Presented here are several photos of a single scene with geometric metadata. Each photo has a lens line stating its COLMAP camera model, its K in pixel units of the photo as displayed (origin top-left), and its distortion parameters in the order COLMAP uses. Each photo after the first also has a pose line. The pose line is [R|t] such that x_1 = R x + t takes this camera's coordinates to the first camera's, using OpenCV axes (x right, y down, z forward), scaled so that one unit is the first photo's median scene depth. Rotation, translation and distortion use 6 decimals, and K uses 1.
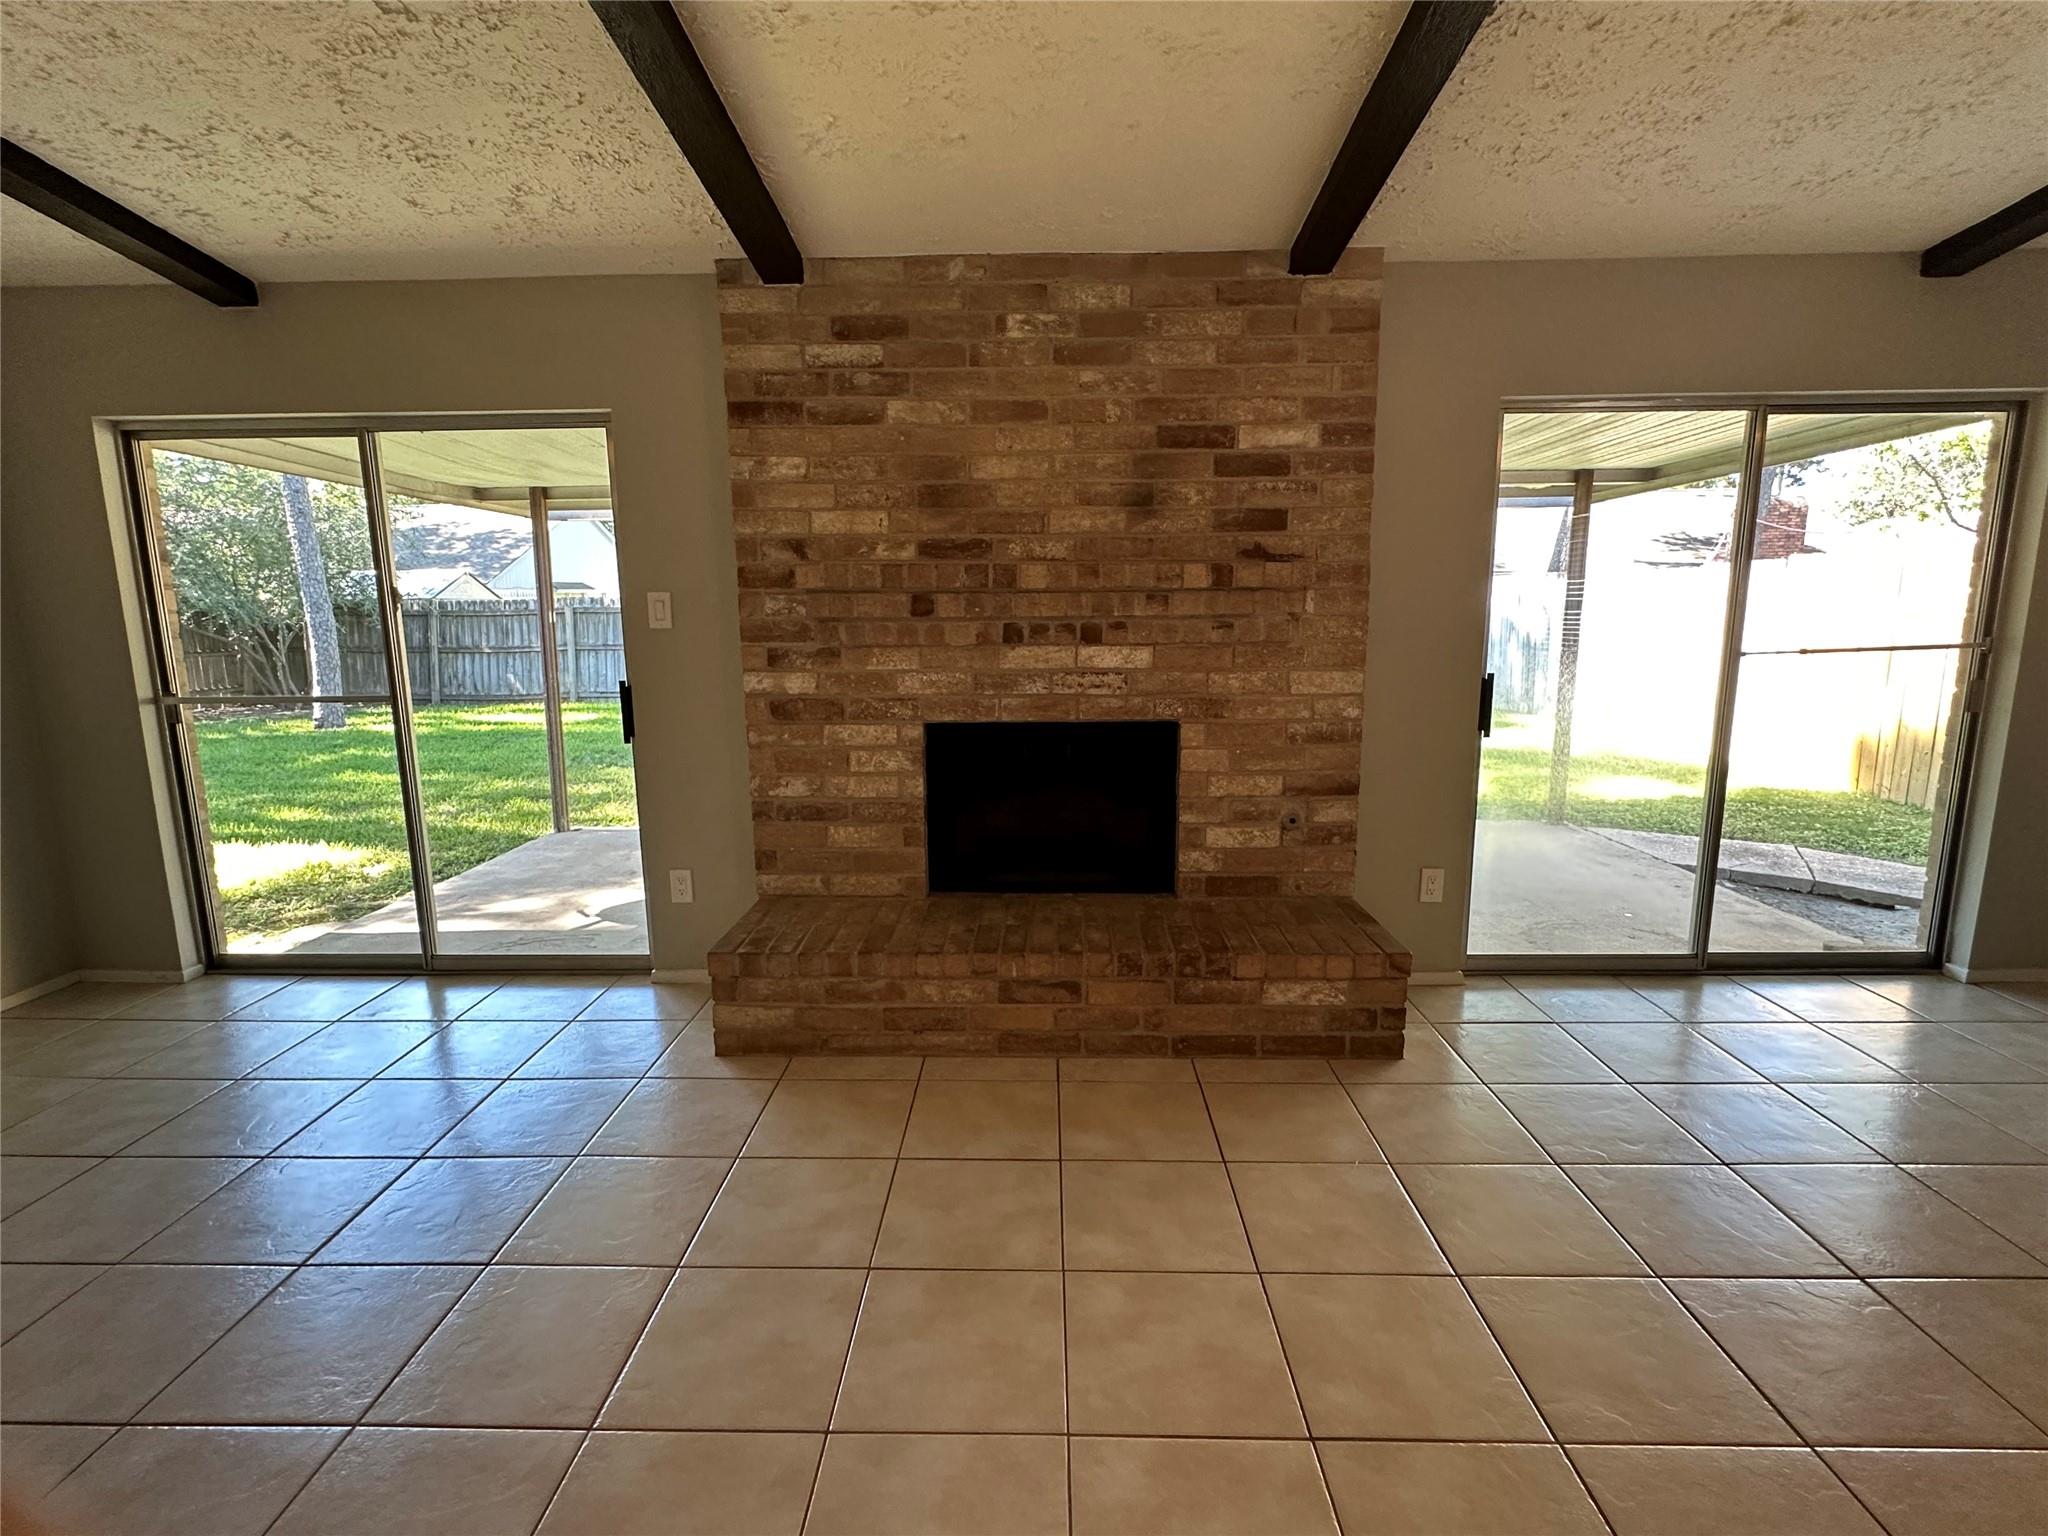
lens RADIAL K [[982.4, 0, 1024.0], [0, 982.4, 768.0], [0, 0, 1]] dist [-0.004102, -0.000150]
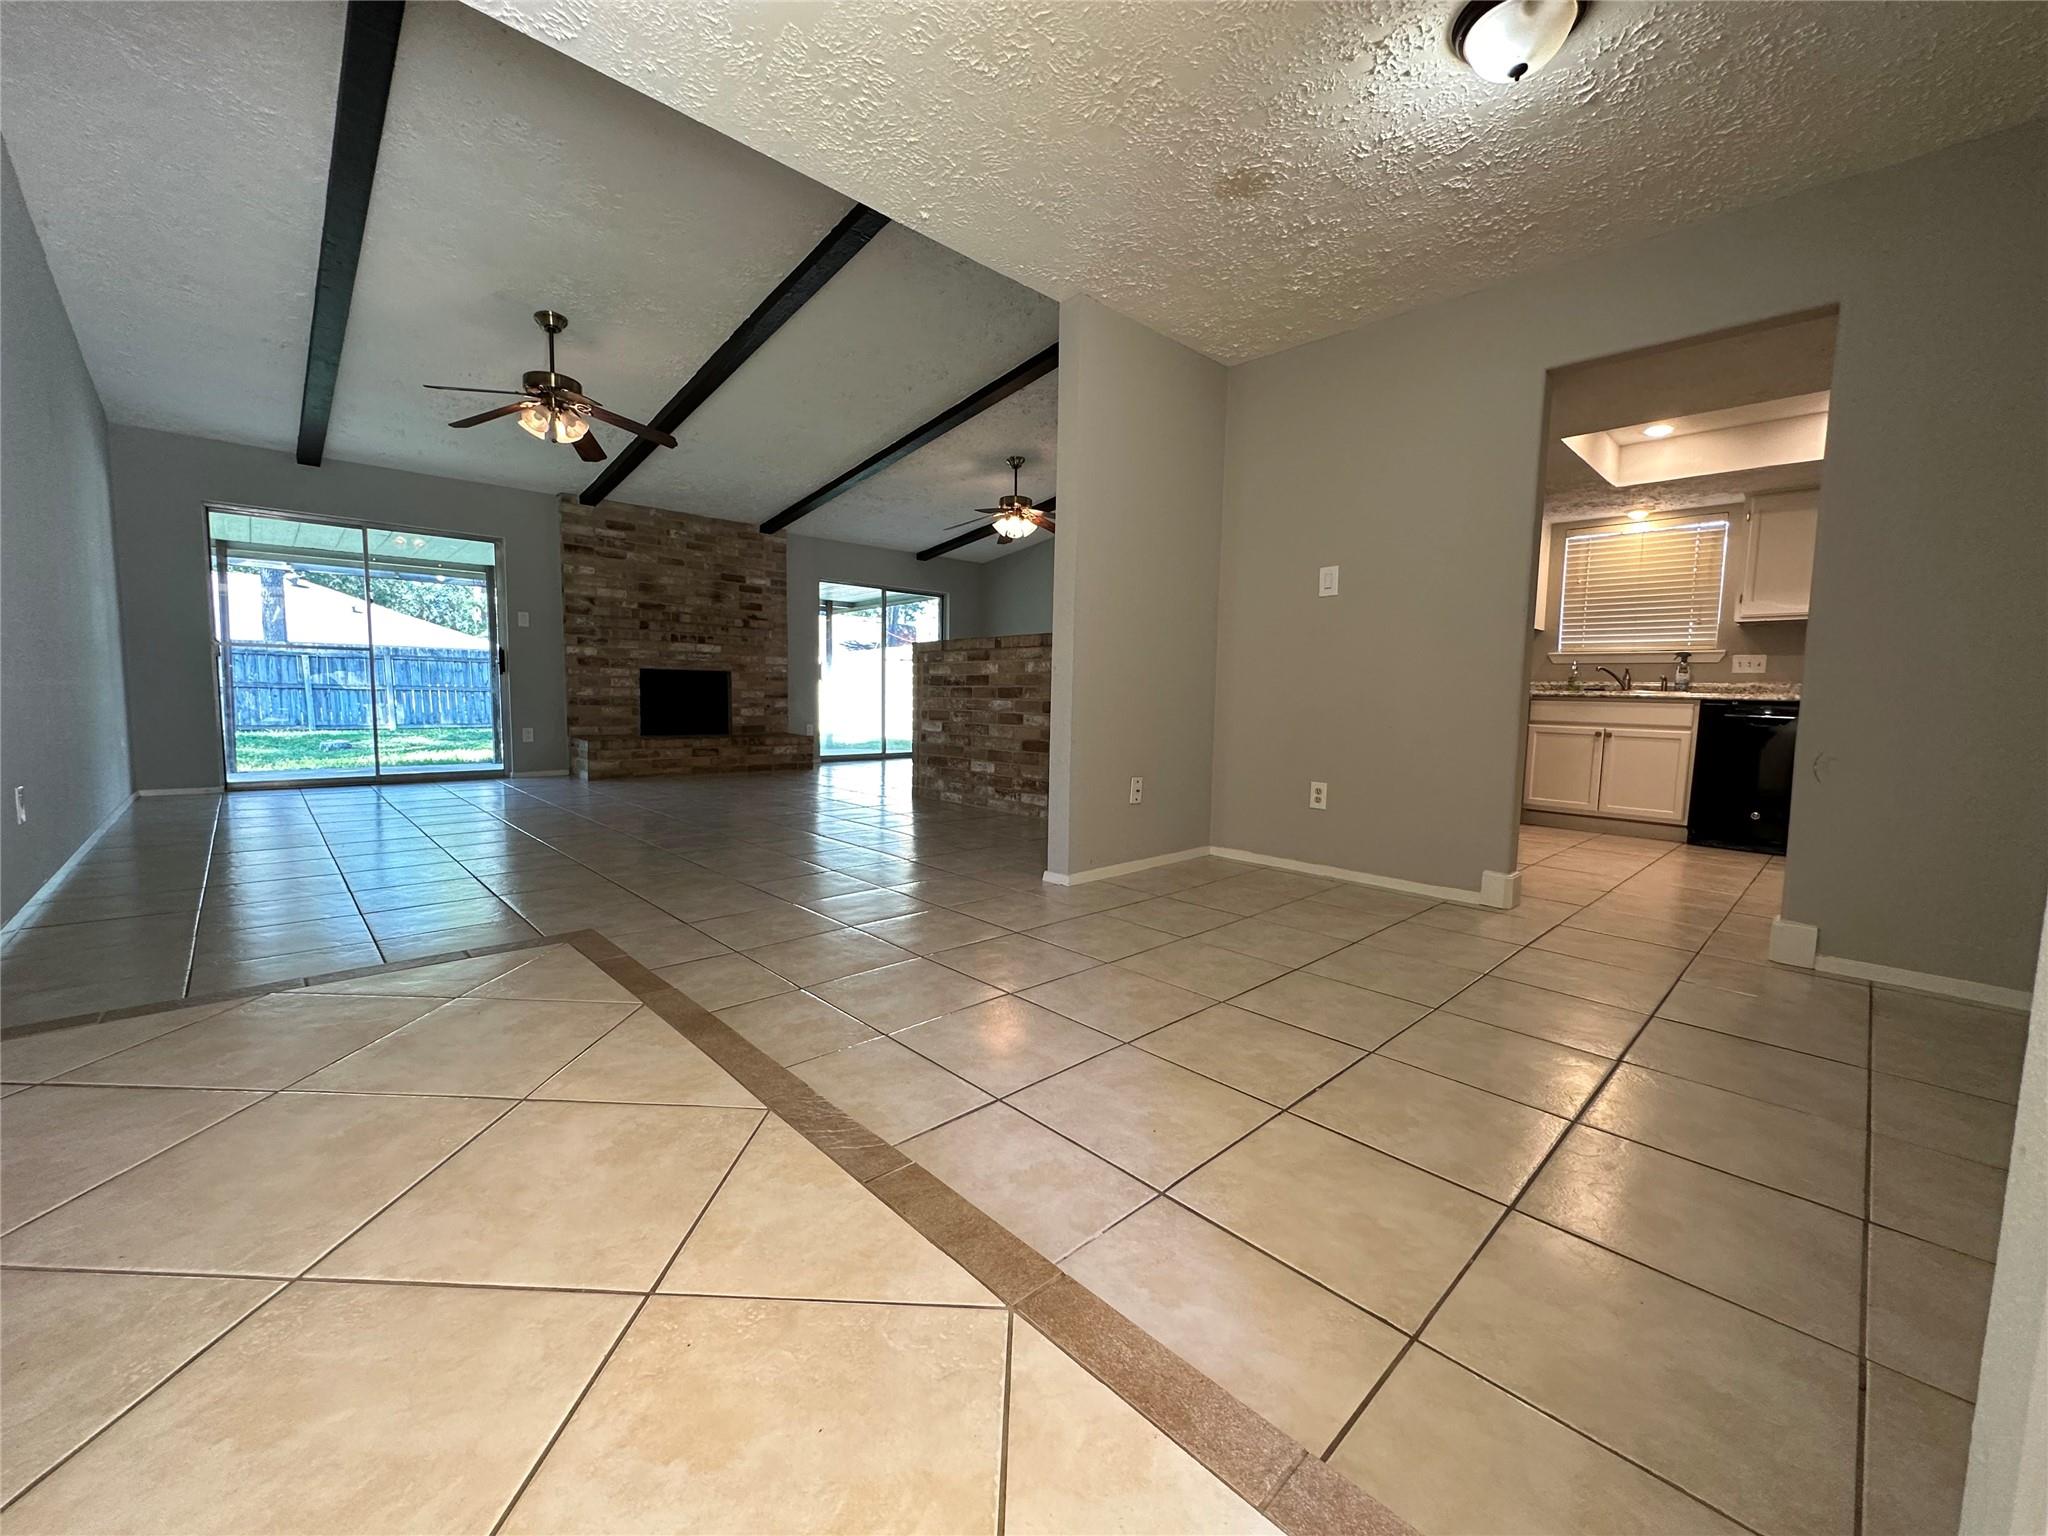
lens RADIAL K [[815.2, 0, 1024.0], [0, 815.2, 768.0], [0, 0, 1]] dist [0.000684, 0.000051]
pose [[0.705650, -0.042465, 0.707287, -0.995375], [0.095094, 0.994848, -0.035143, 0.423602], [-0.702150, 0.092057, 0.706053, -1.364499]]
